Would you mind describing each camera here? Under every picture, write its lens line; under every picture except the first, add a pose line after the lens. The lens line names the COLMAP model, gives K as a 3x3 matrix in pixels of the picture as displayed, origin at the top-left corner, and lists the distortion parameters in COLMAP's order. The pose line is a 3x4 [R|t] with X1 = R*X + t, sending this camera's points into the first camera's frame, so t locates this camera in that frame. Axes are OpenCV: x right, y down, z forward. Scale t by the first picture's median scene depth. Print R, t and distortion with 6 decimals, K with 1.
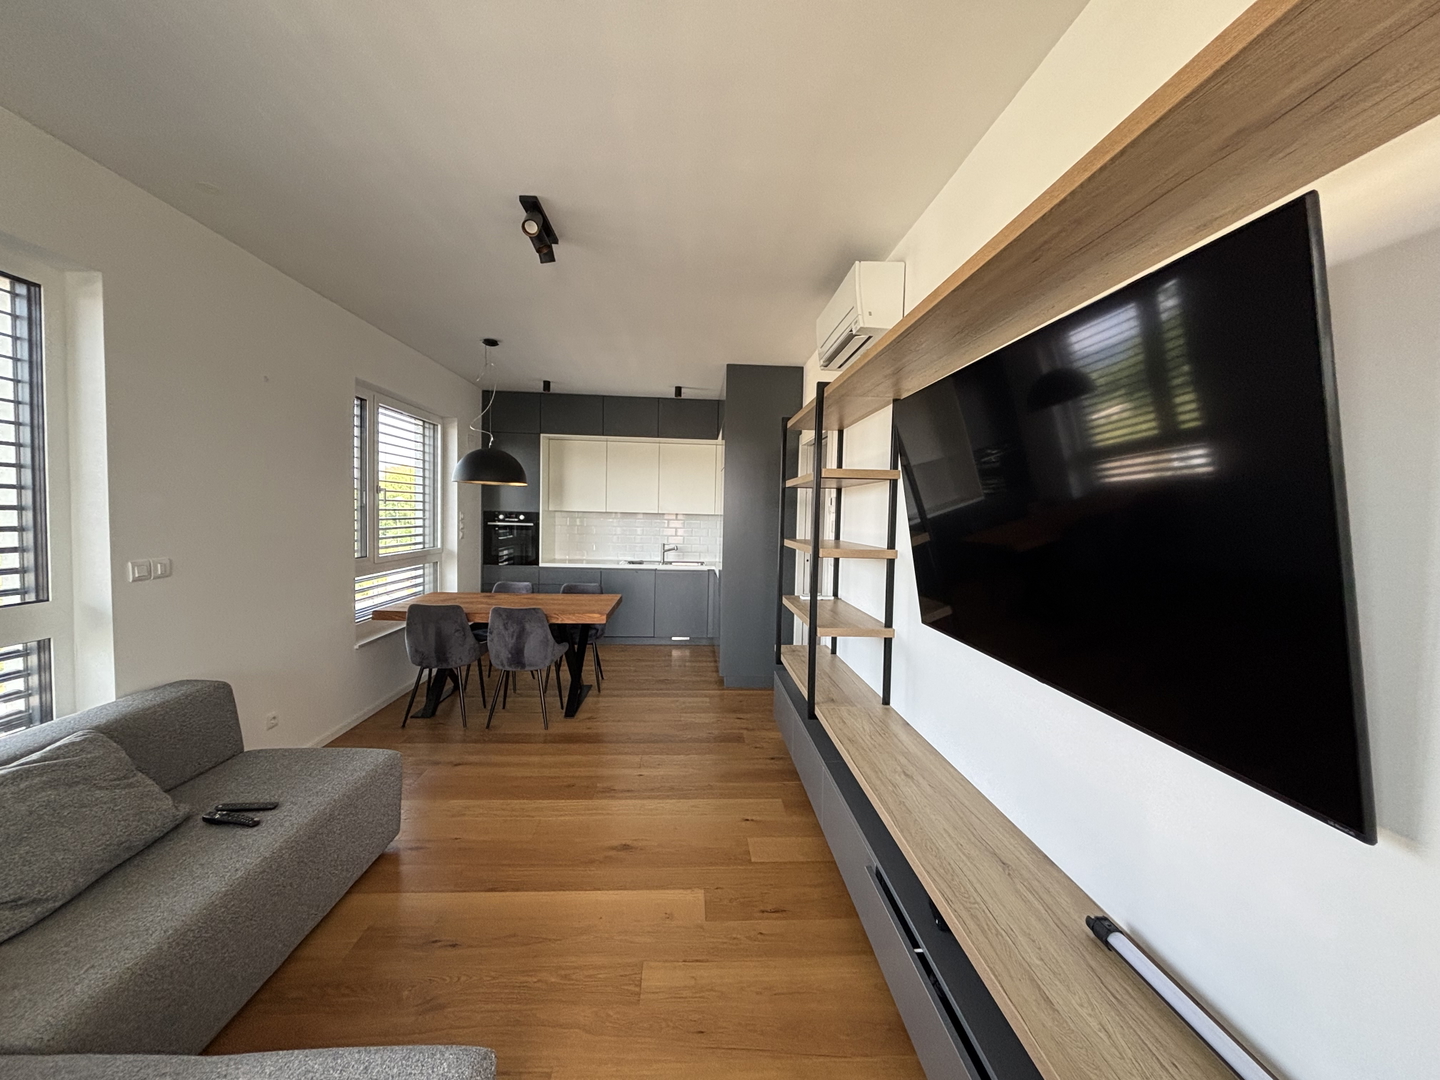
lens RADIAL K [[578.2, 0, 714.0], [0, 578.2, 539.8], [0, 0, 1]] dist [0.000340, 0.000108]
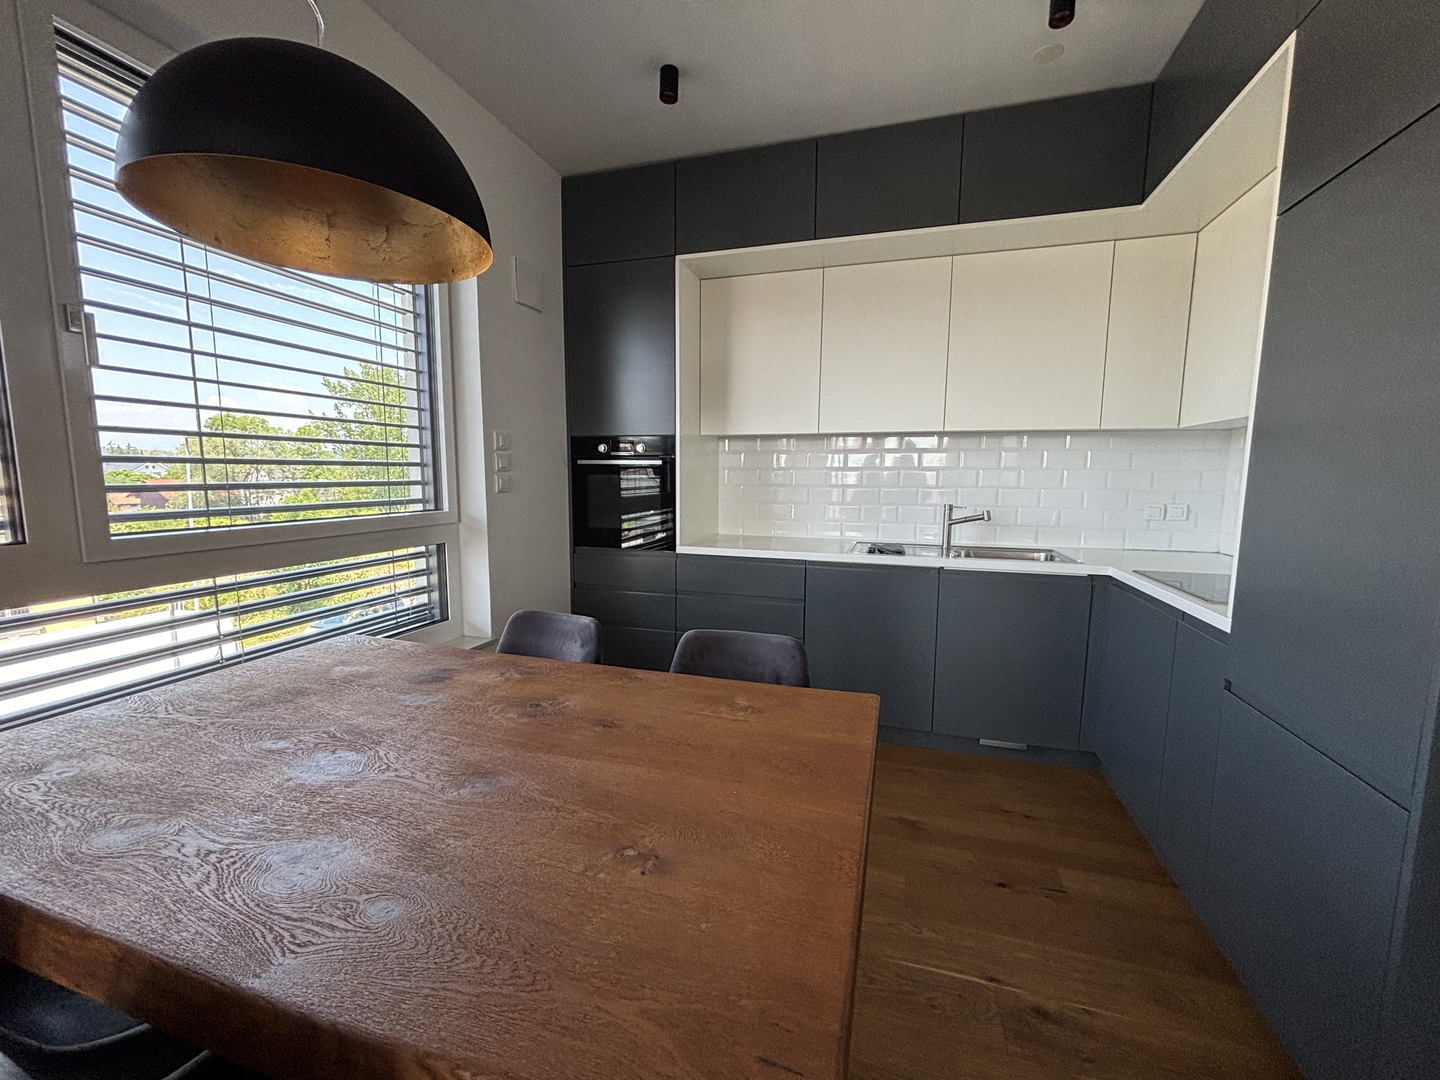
lens RADIAL K [[578.4, 0, 715.7], [0, 578.4, 538.6], [0, 0, 1]] dist [0.000367, -0.000632]
pose [[0.937027, 0.026472, -0.348251, -0.109750], [-0.002880, 0.997675, 0.068090, 0.002378], [0.349244, -0.062799, 0.934925, 0.574692]]
